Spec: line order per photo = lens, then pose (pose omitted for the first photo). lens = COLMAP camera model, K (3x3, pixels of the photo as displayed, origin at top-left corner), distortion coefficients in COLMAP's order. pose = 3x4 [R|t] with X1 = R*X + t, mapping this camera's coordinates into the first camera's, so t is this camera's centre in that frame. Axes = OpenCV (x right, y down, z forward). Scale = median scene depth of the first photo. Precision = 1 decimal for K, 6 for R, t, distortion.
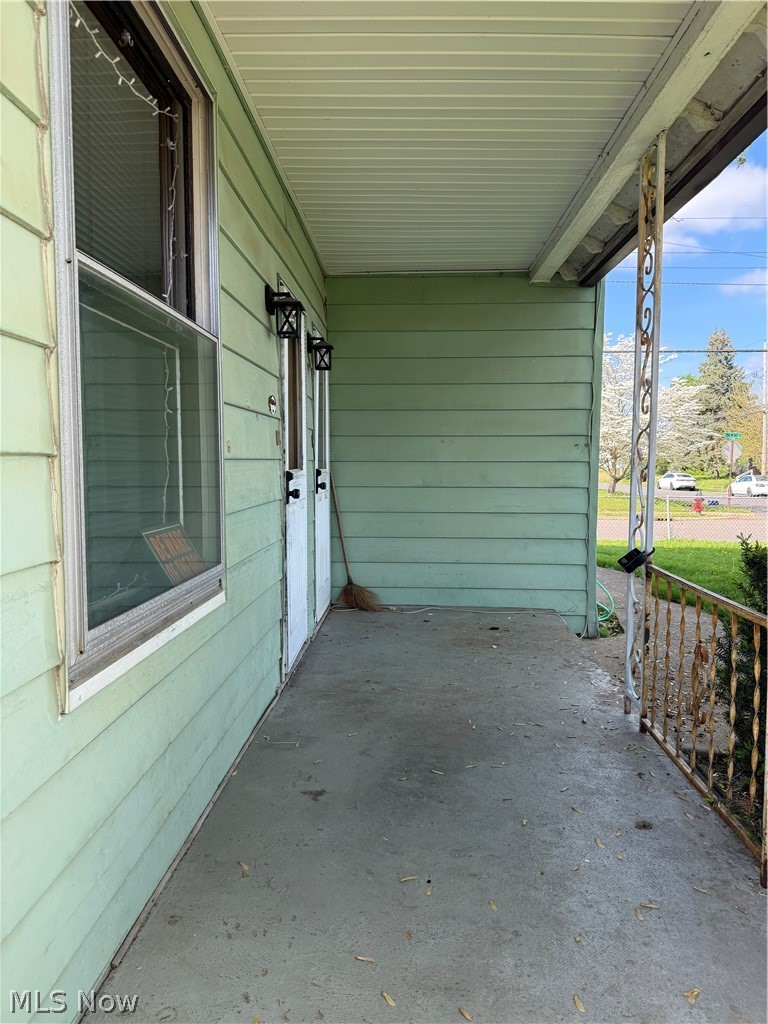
lens RADIAL K [[721.3, 0, 388.2], [0, 721.3, 514.6], [0, 0, 1]] dist [0.001659, -0.001150]
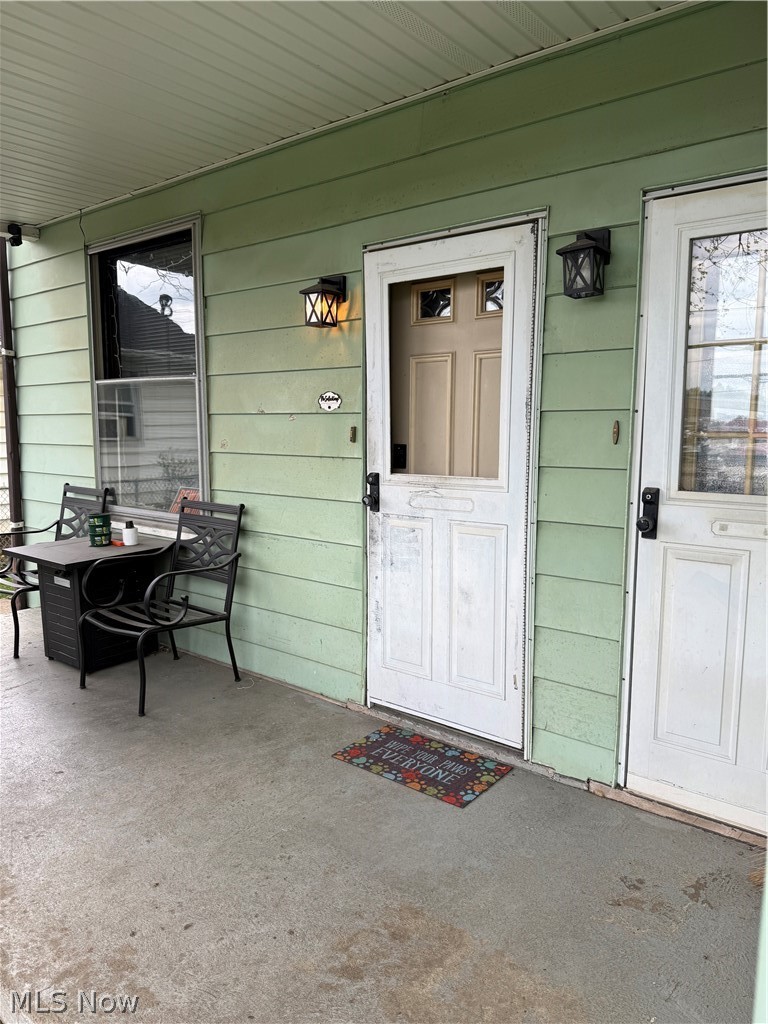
lens RADIAL K [[718.5, 0, 385.6], [0, 718.5, 509.6], [0, 0, 1]] dist [-0.001348, -0.001055]
pose [[-0.588709, 0.115726, -0.800018, 0.552355], [-0.057432, 0.981210, 0.184199, -0.183680], [0.806302, 0.154386, -0.571000, 1.558686]]
